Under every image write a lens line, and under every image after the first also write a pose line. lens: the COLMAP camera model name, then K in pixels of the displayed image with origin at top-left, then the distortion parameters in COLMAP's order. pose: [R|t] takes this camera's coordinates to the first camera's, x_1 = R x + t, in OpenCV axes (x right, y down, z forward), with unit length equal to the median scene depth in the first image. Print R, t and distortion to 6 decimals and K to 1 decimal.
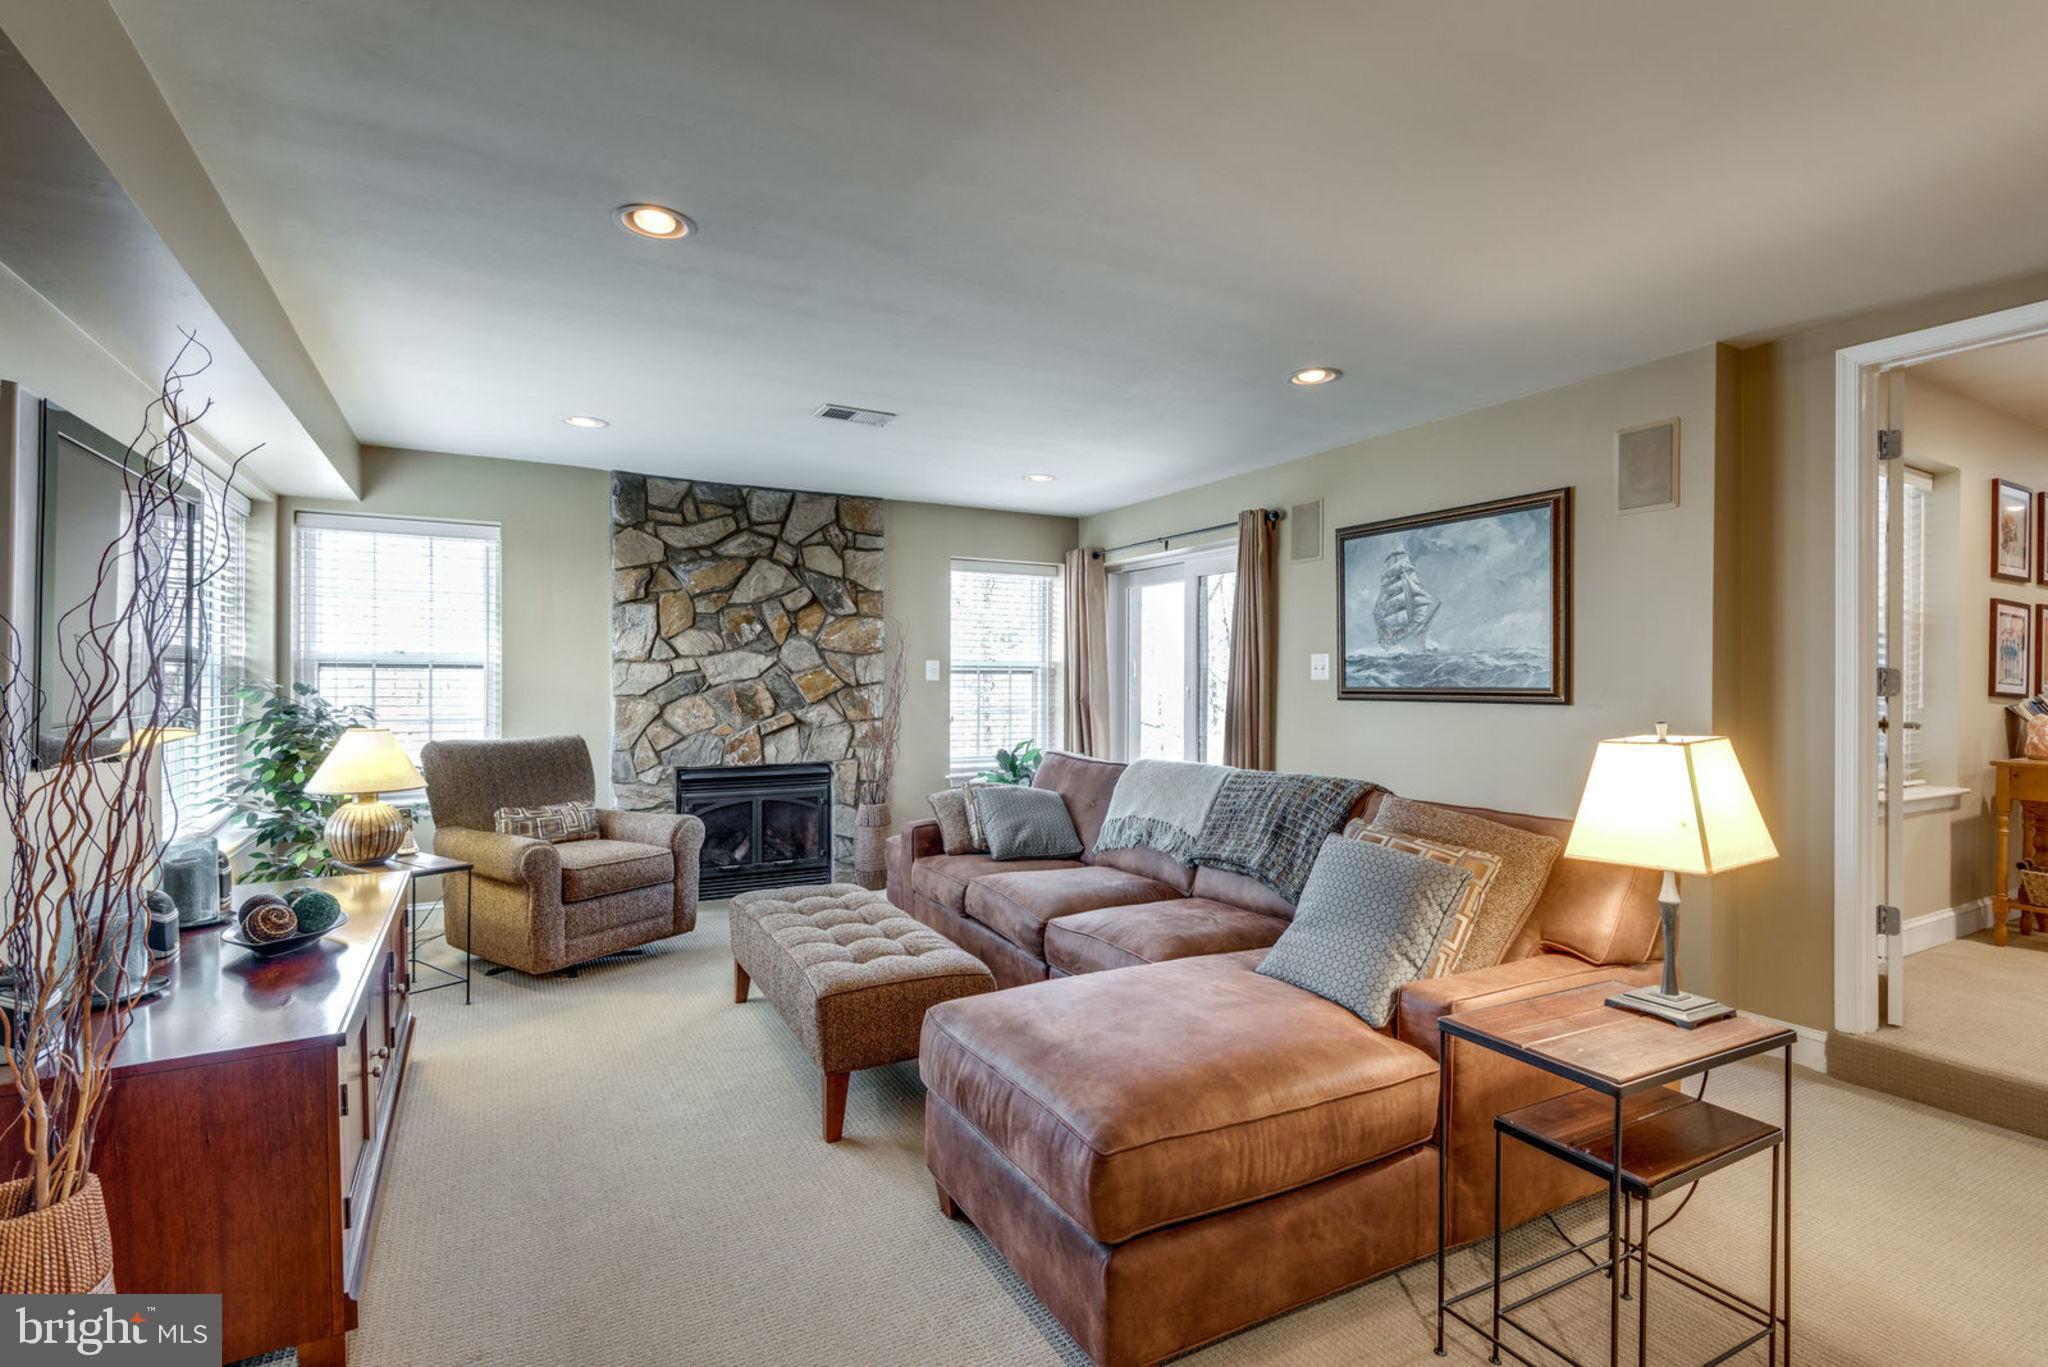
lens RADIAL K [[957.1, 0, 1017.9], [0, 957.1, 680.6], [0, 0, 1]] dist [0.011458, -0.009545]
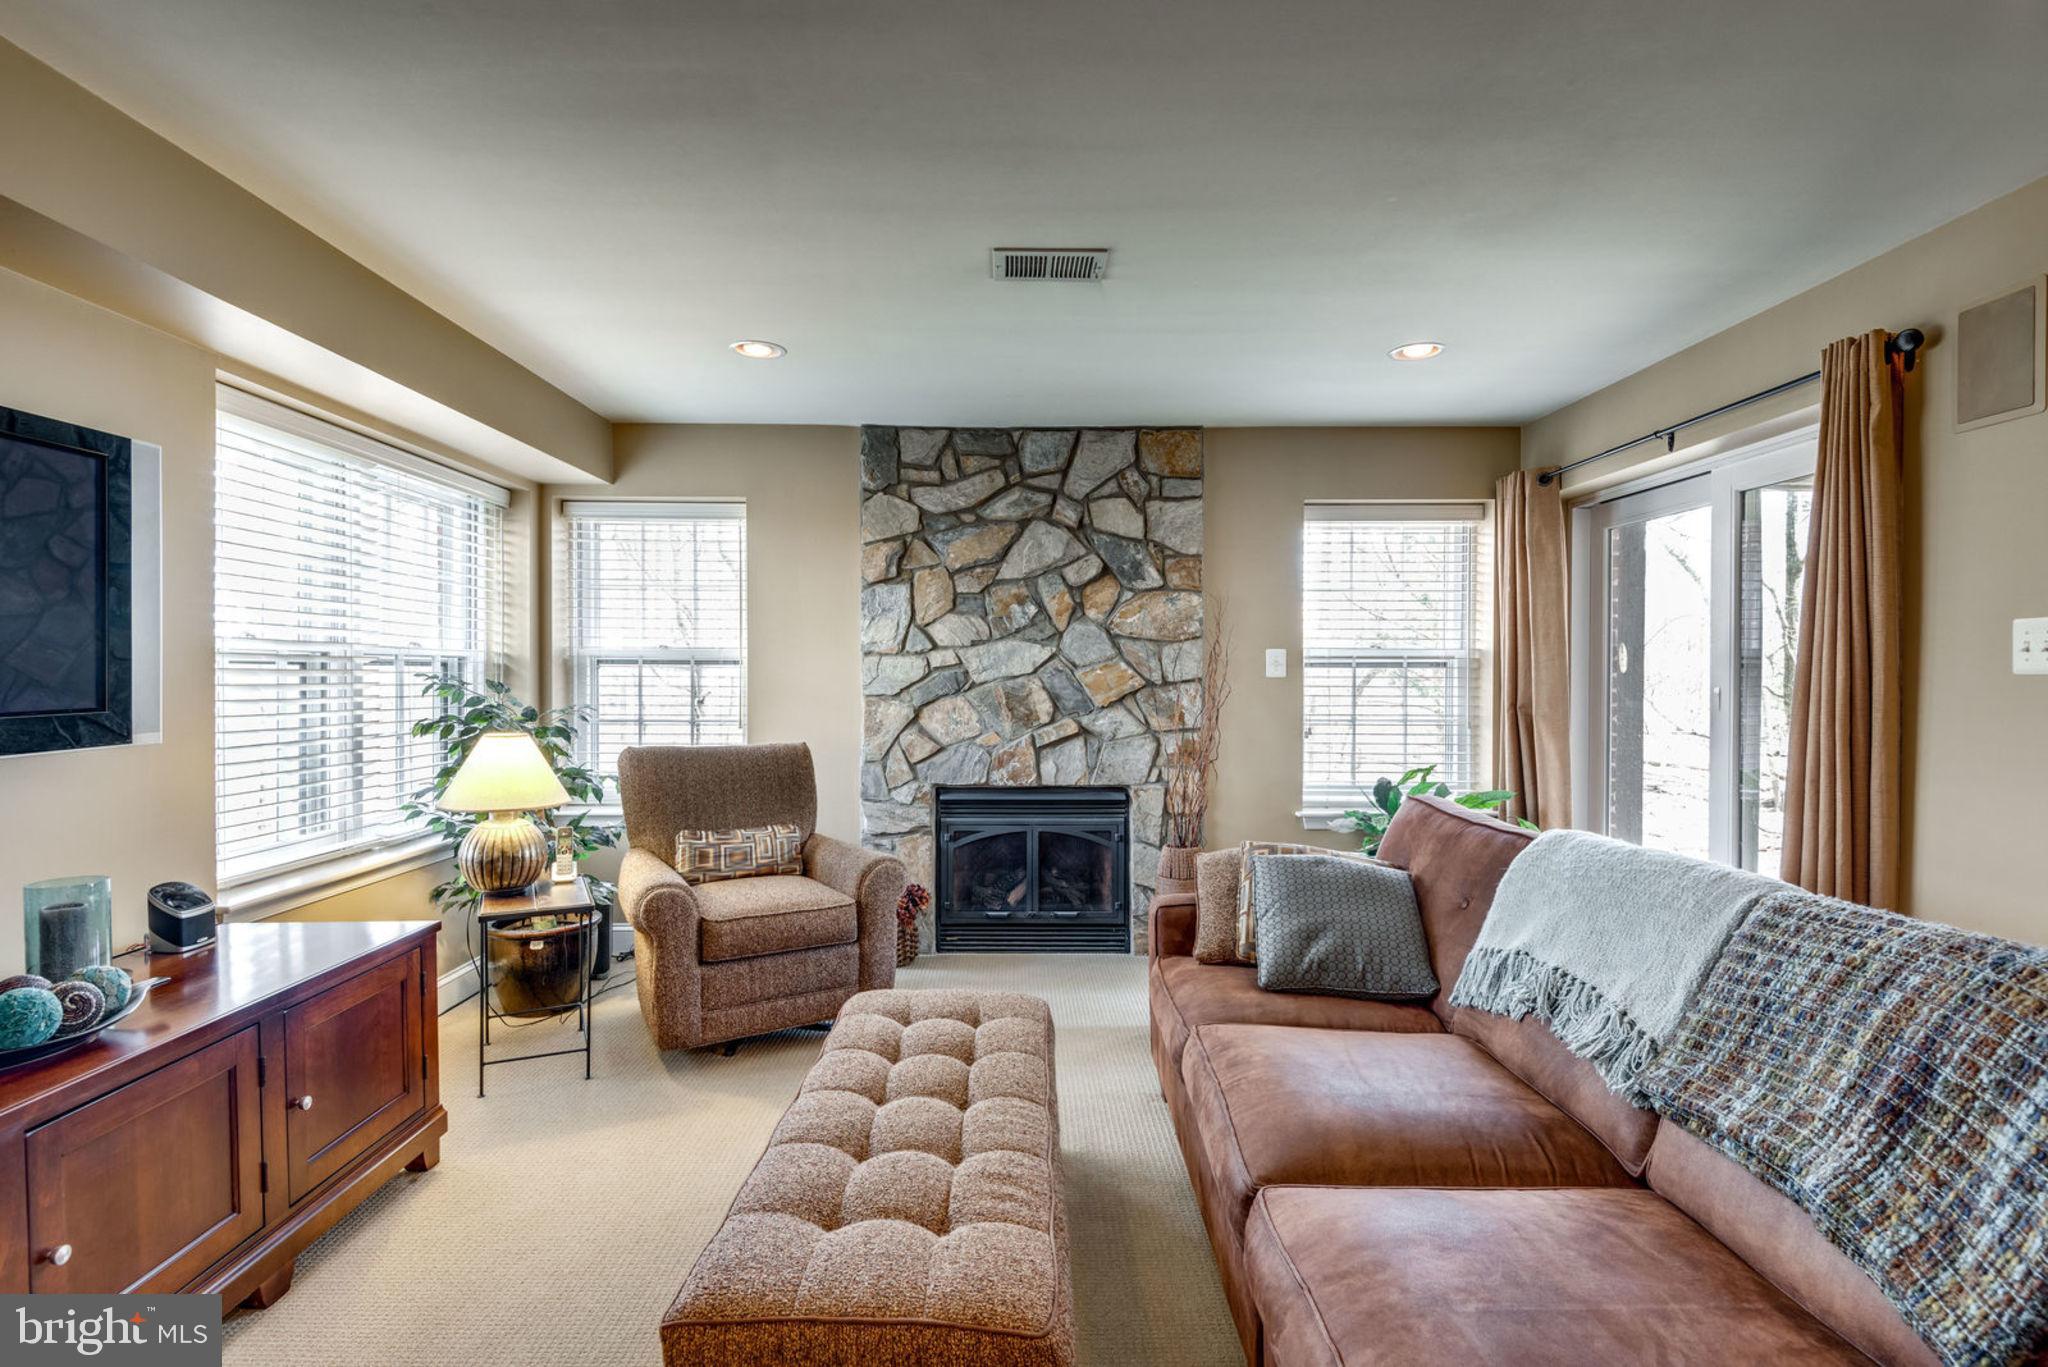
lens RADIAL K [[957.1, 0, 1020.1], [0, 957.1, 681.7], [0, 0, 1]] dist [0.011458, -0.009545]
pose [[0.879778, 0.000971, -0.475385, 0.094682], [0.001296, 0.999989, 0.004441, 0.000137], [0.475384, -0.004524, 0.879767, 0.331939]]
